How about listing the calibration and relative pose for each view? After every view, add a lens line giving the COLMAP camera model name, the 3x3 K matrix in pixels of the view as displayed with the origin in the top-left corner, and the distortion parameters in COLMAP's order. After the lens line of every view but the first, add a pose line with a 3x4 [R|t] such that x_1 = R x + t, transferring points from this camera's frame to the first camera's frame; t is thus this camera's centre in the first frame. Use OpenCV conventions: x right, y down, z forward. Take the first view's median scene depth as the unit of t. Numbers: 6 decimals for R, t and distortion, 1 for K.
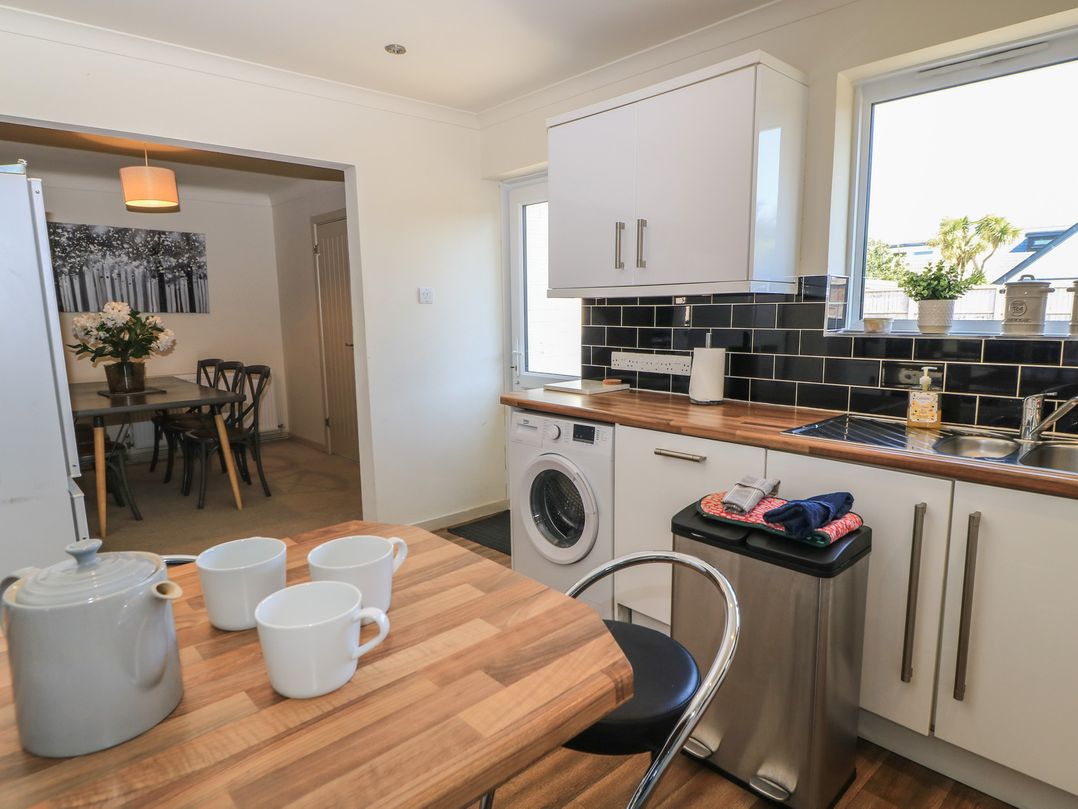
lens RADIAL K [[644.6, 0, 539.0], [0, 644.6, 404.5], [0, 0, 1]] dist [-0.006897, -0.005925]
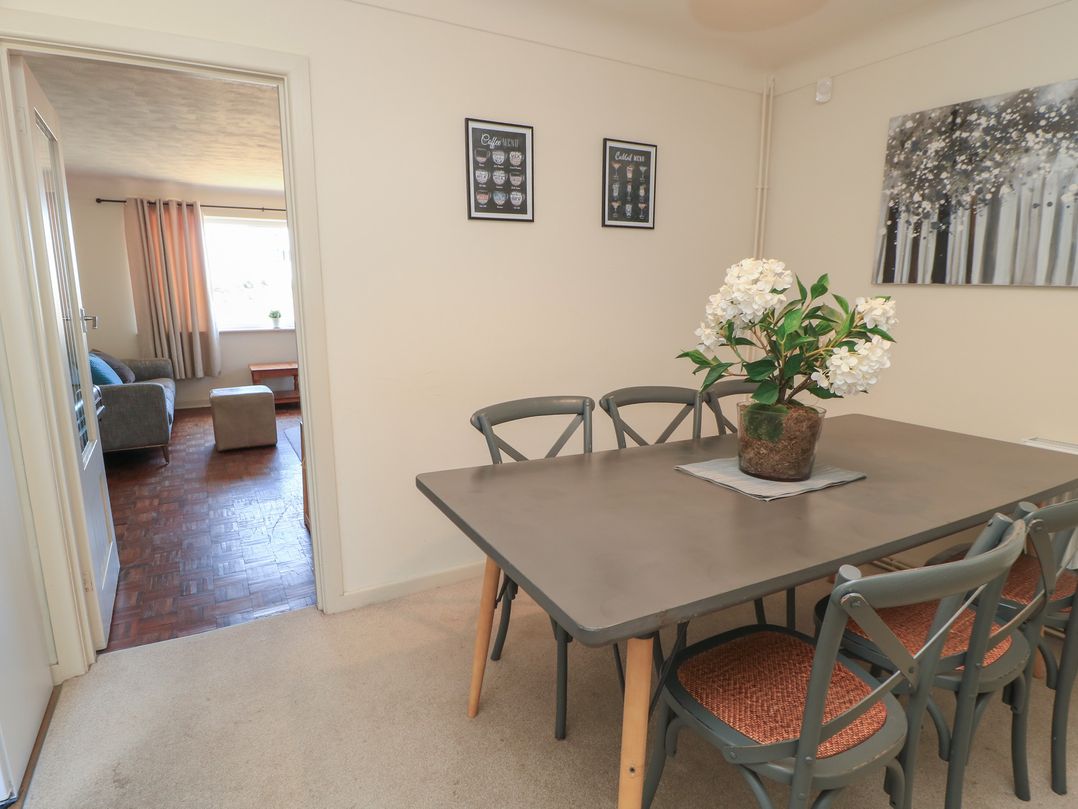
lens RADIAL K [[599.4, 0, 528.8], [0, 599.4, 409.5], [0, 0, 1]] dist [-0.000119, -0.014340]
pose [[-0.248305, 0.197750, -0.948283, -0.175317], [-0.143855, 0.960558, 0.237977, -0.107796], [0.957941, 0.195506, -0.210064, 0.759630]]
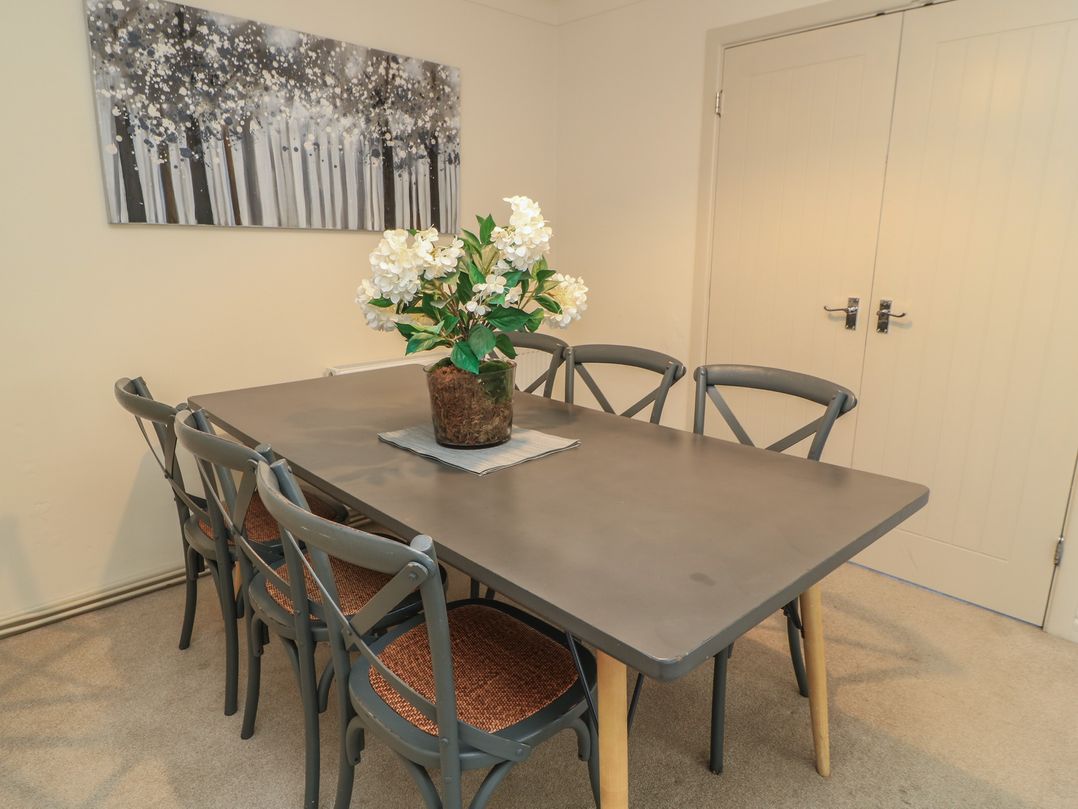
lens RADIAL K [[674.8, 0, 539.0], [0, 674.8, 404.5], [0, 0, 1]] dist [0.003348, -0.016729]
pose [[0.999844, 0.012279, 0.012710, -0.494177], [-0.013431, 0.995393, 0.094930, -0.064574], [-0.011486, -0.095086, 0.995403, 0.494223]]
